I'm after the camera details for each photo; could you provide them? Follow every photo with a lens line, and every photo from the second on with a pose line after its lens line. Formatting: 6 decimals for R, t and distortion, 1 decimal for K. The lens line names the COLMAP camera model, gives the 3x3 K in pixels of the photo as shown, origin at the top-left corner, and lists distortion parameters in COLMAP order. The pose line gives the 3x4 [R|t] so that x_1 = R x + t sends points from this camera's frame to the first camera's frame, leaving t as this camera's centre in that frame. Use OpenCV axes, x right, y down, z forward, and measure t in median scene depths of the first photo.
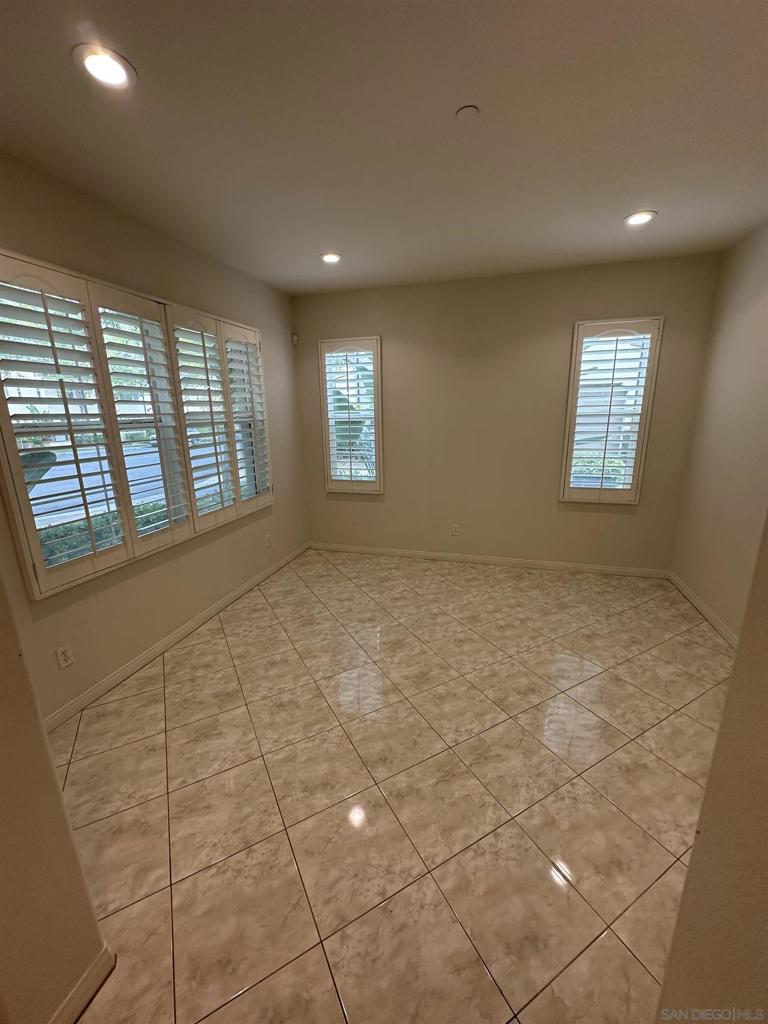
lens RADIAL K [[412.6, 0, 388.2], [0, 412.6, 506.9], [0, 0, 1]] dist [-0.000846, 0.000288]
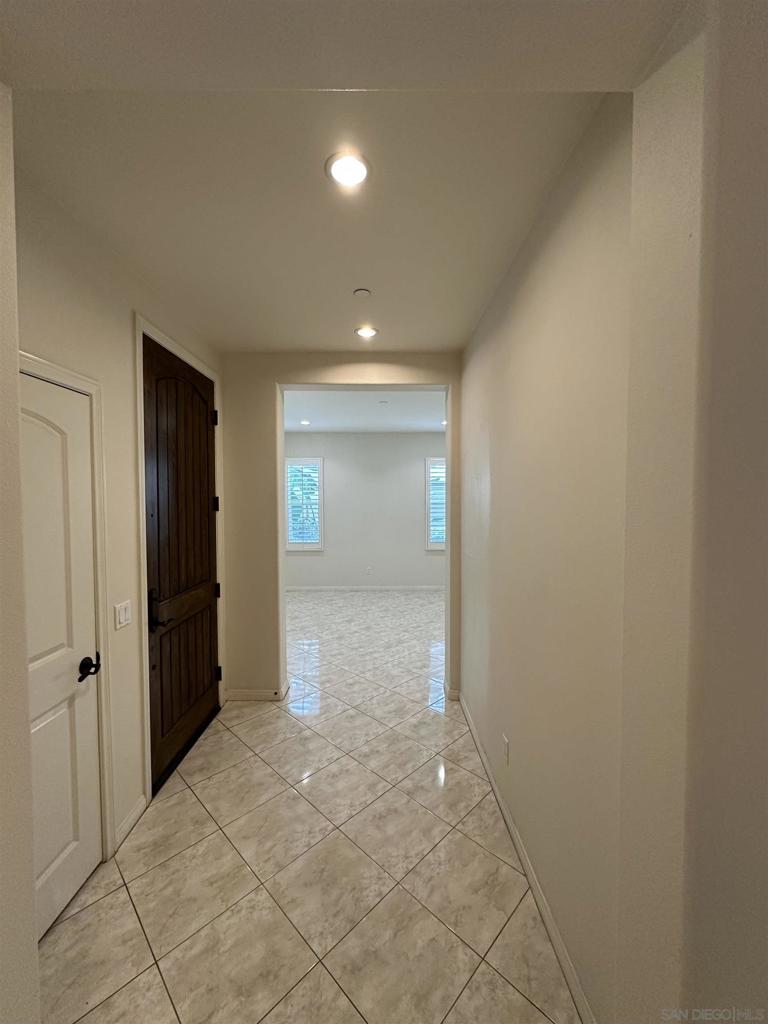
lens RADIAL K [[412.6, 0, 384.8], [0, 412.6, 510.6], [0, 0, 1]] dist [-0.000846, 0.000288]
pose [[0.959570, 0.011615, 0.281231, -0.428898], [0.044228, 0.980515, -0.191403, 0.242790], [-0.277974, 0.196102, 0.940359, -1.085885]]
